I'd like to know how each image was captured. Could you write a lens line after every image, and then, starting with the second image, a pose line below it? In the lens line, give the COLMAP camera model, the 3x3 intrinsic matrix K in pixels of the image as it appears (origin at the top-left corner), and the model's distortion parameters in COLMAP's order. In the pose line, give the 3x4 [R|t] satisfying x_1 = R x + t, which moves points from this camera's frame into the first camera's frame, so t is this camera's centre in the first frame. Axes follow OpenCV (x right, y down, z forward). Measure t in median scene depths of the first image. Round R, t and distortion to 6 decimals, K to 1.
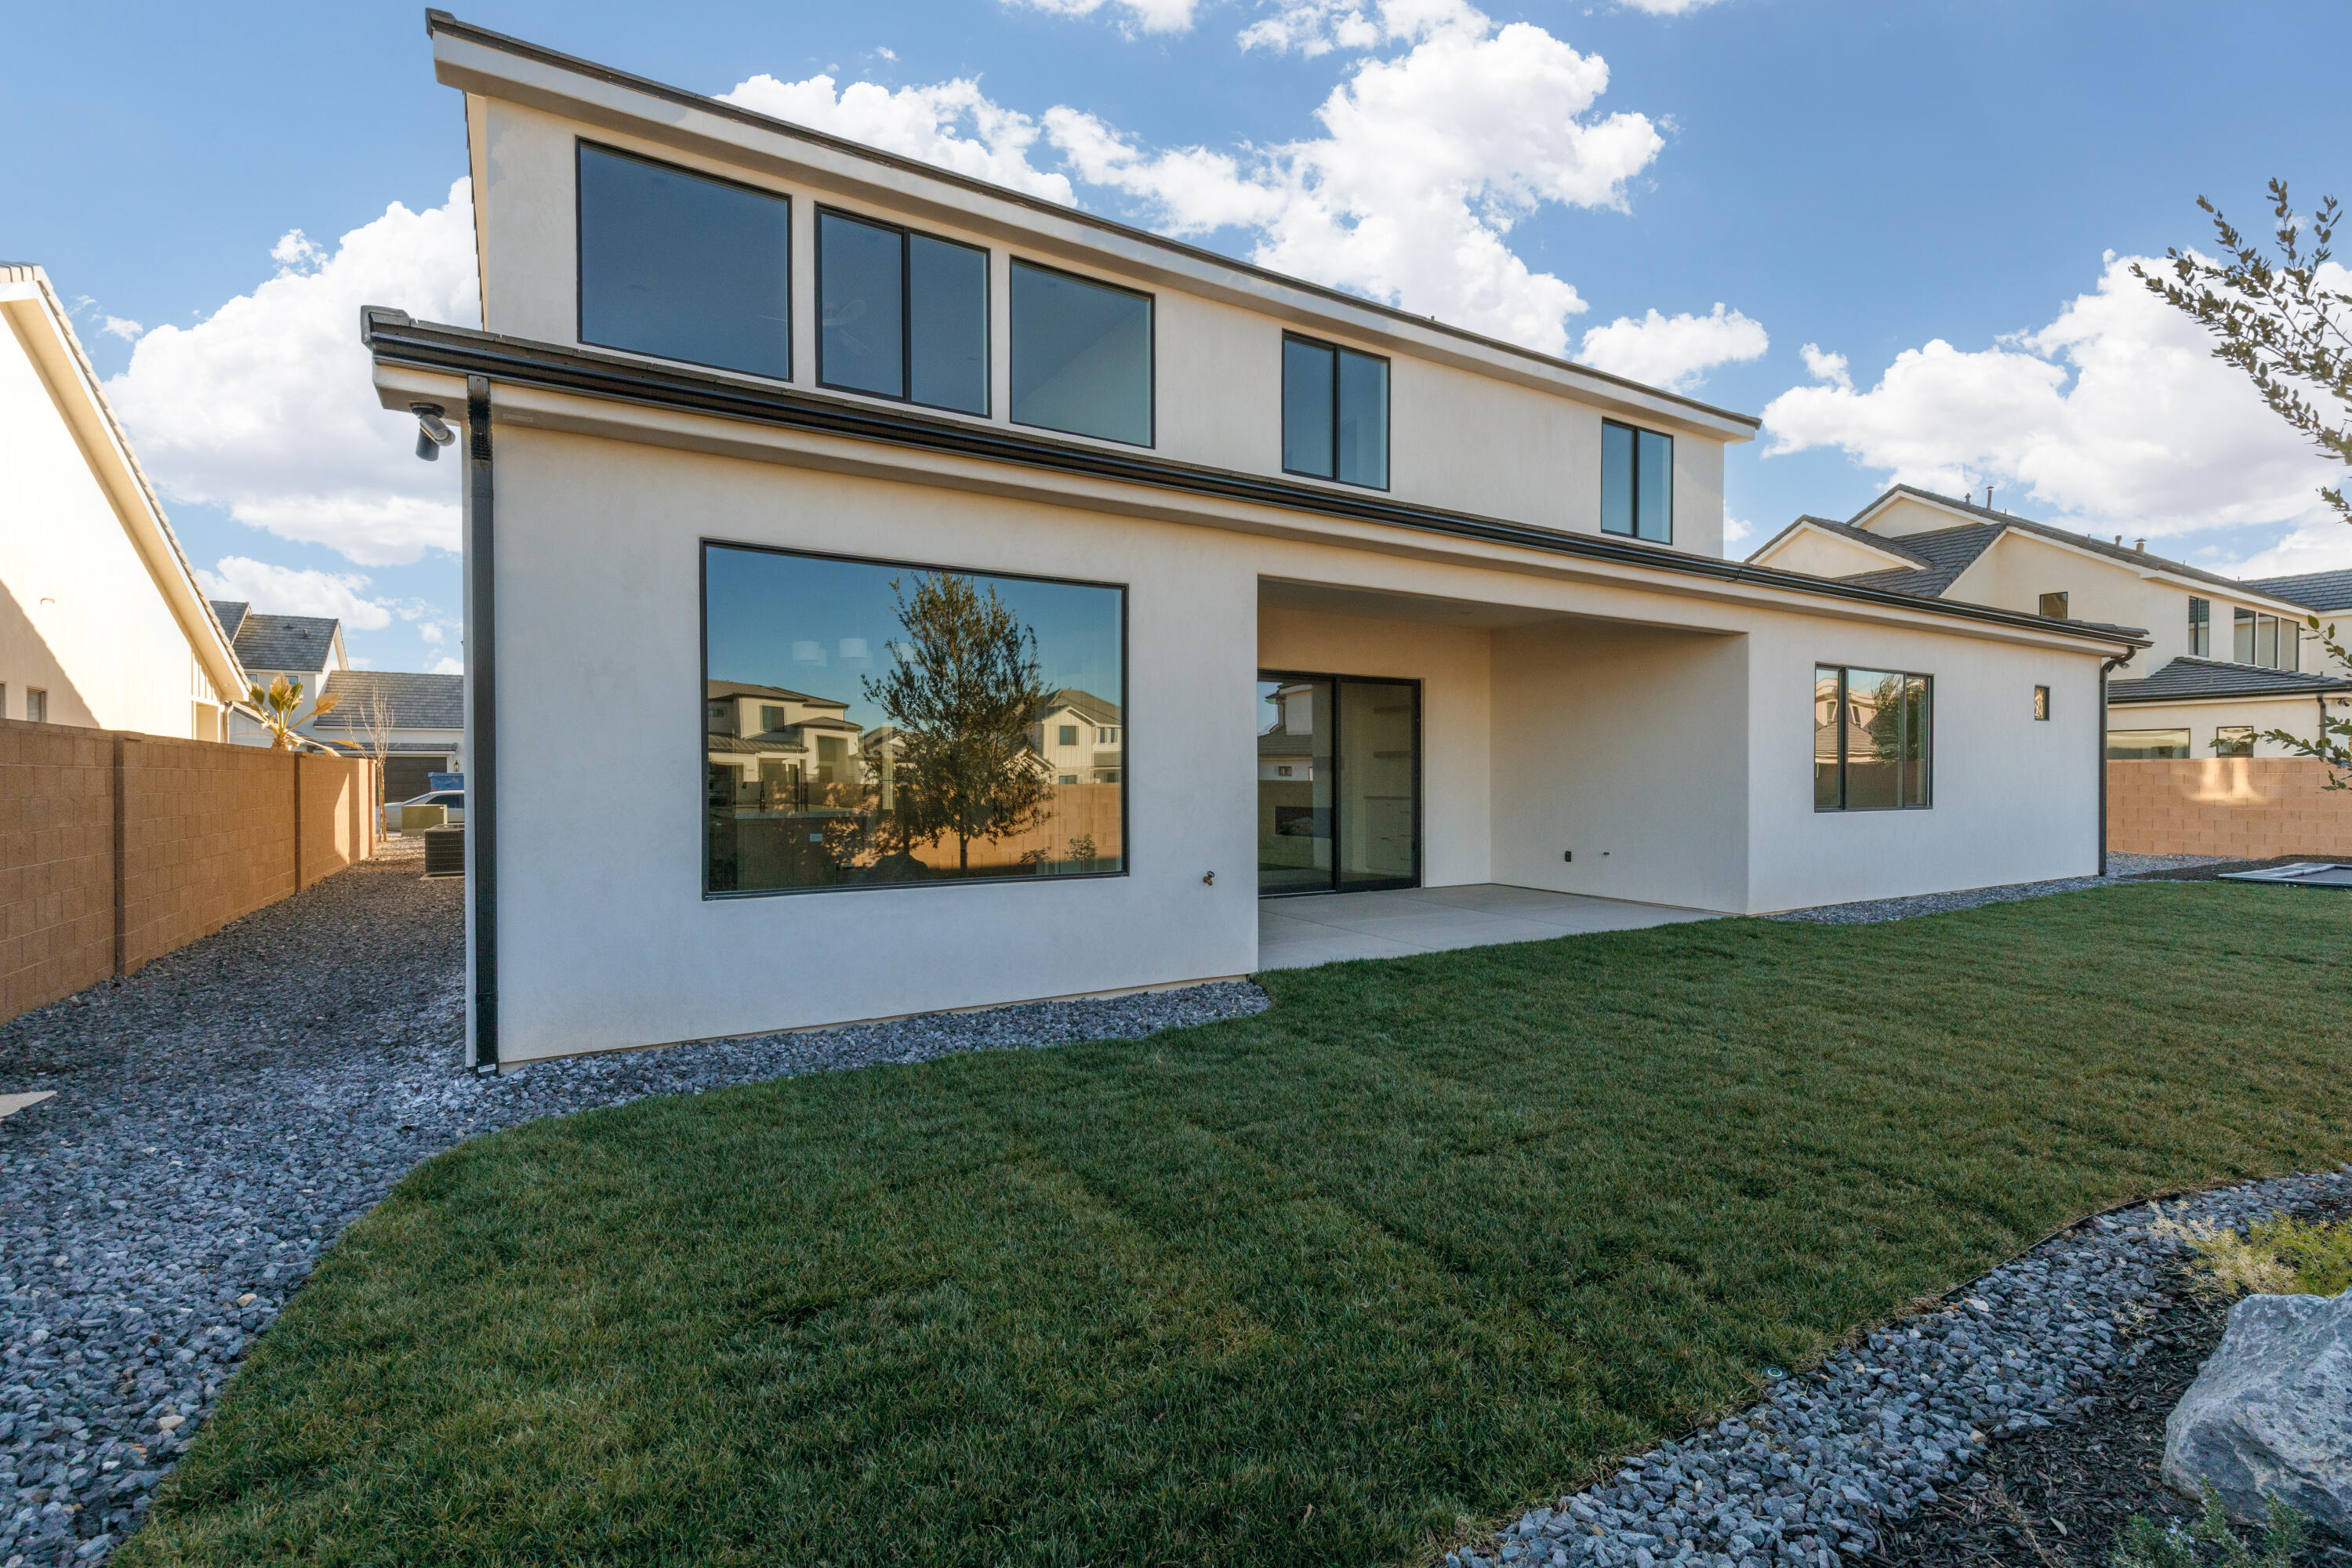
lens RADIAL K [[1058.7, 0, 1176.0], [0, 1058.7, 784.0], [0, 0, 1]] dist [0.000477, 0.000052]
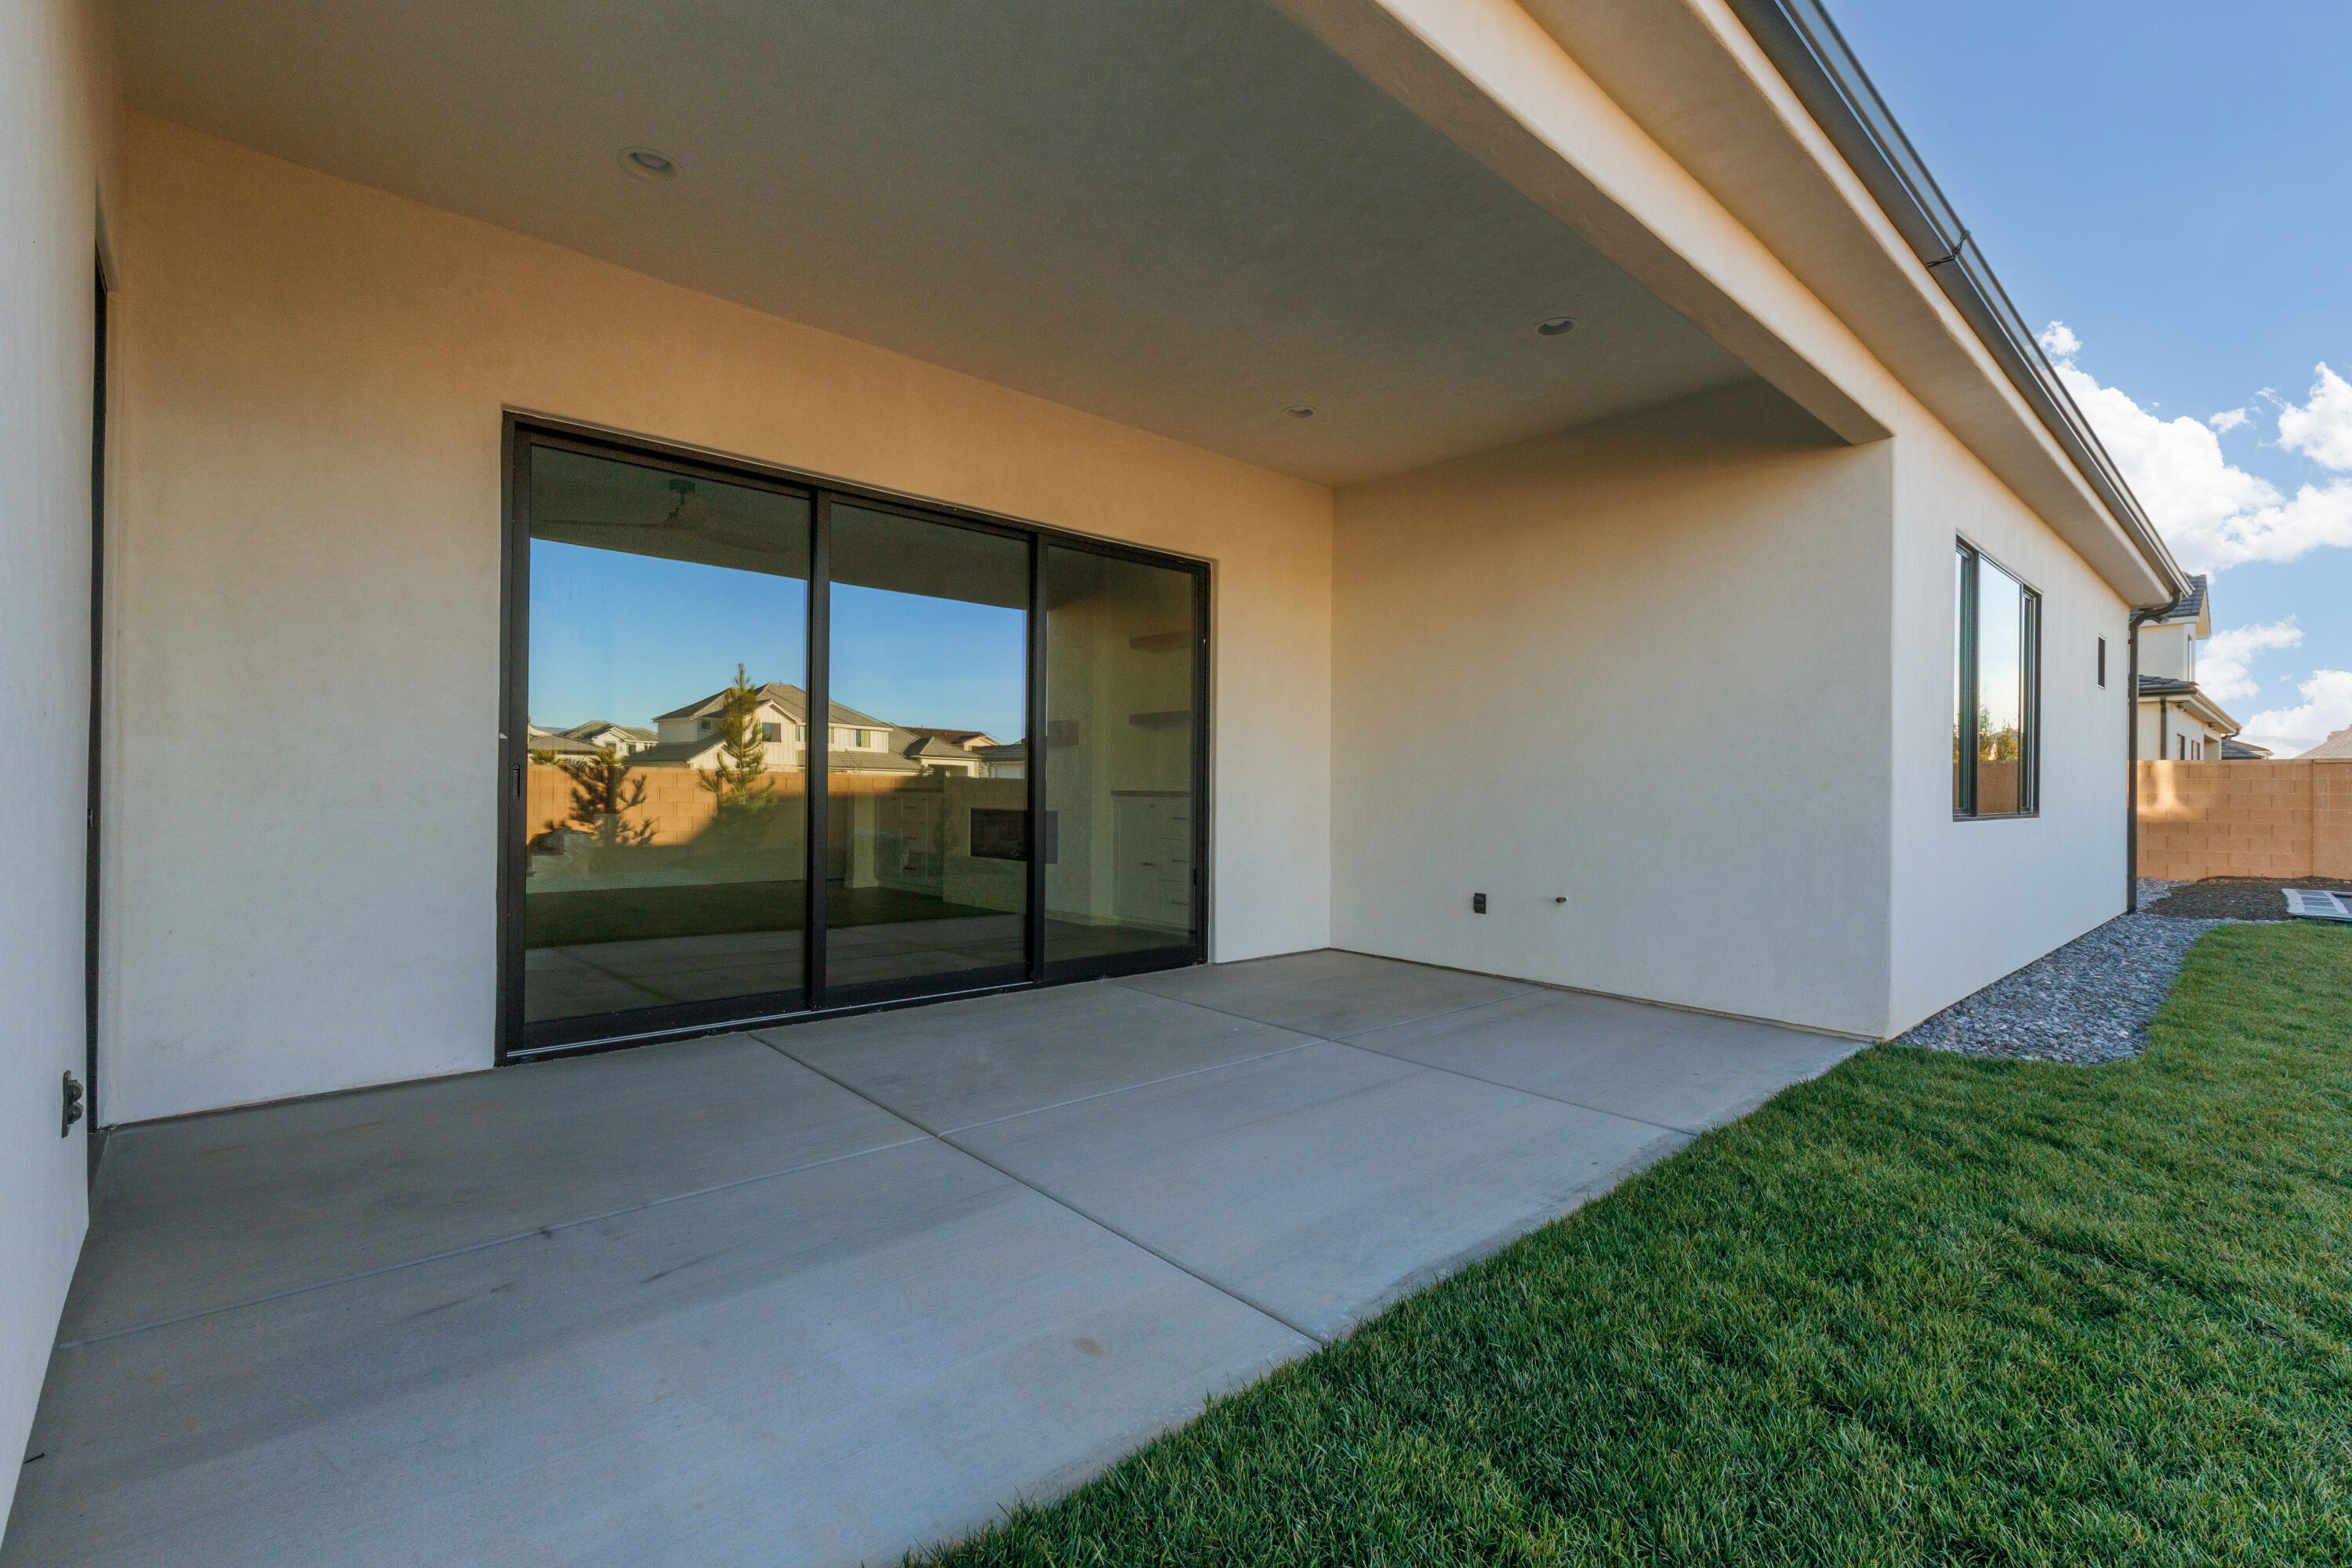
lens RADIAL K [[1058.7, 0, 1176.0], [0, 1058.7, 784.0], [0, 0, 1]] dist [0.000477, 0.000052]
pose [[0.980393, 0.012586, 0.196649, 0.105400], [-0.011226, 0.999905, -0.008032, 0.013395], [-0.196732, 0.005667, 0.980441, 0.457103]]
